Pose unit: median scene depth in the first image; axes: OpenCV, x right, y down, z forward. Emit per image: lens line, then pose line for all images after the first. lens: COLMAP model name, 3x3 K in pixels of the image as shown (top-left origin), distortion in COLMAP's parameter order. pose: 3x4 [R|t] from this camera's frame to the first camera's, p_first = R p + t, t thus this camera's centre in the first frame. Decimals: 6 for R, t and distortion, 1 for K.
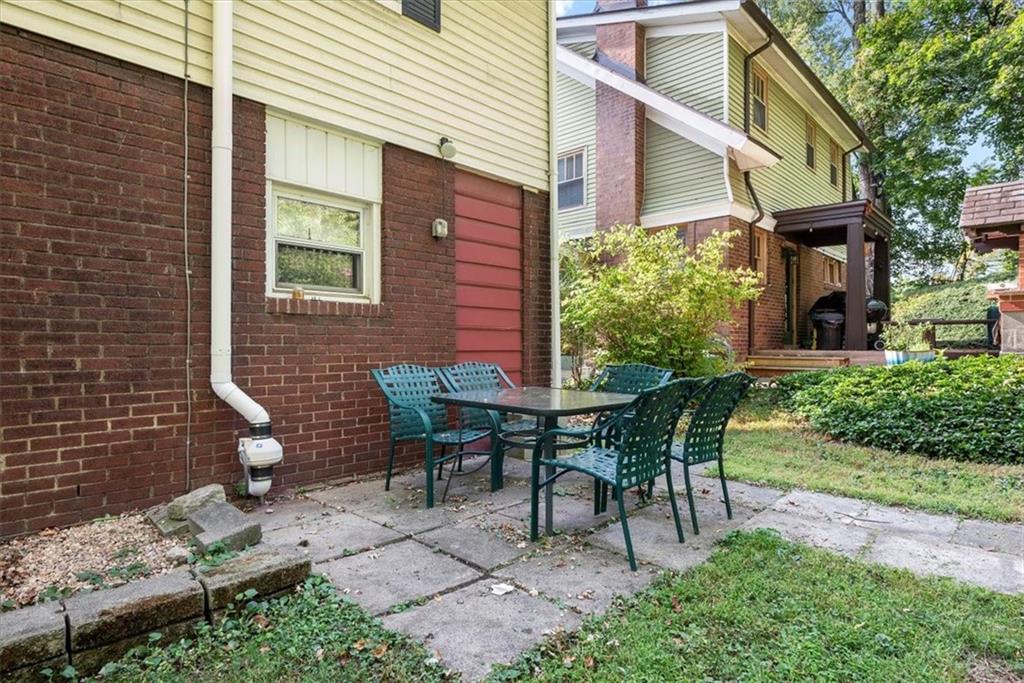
lens RADIAL K [[553.2, 0, 514.9], [0, 553.2, 328.2], [0, 0, 1]] dist [-0.001220, -0.000116]
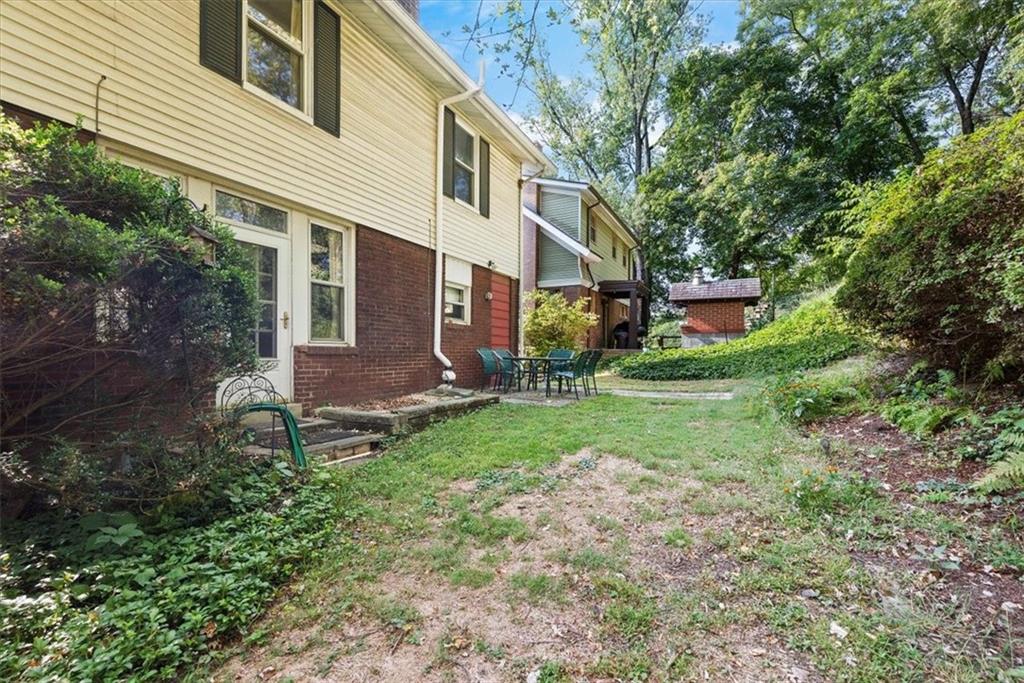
lens RADIAL K [[408.2, 0, 512.9], [0, 408.2, 339.0], [0, 0, 1]] dist [-0.000839, -0.000280]
pose [[0.965550, 0.016703, 0.259679, -0.265714], [-0.016824, 0.999857, -0.001756, 0.010341], [-0.259672, -0.002673, 0.965693, -0.443847]]
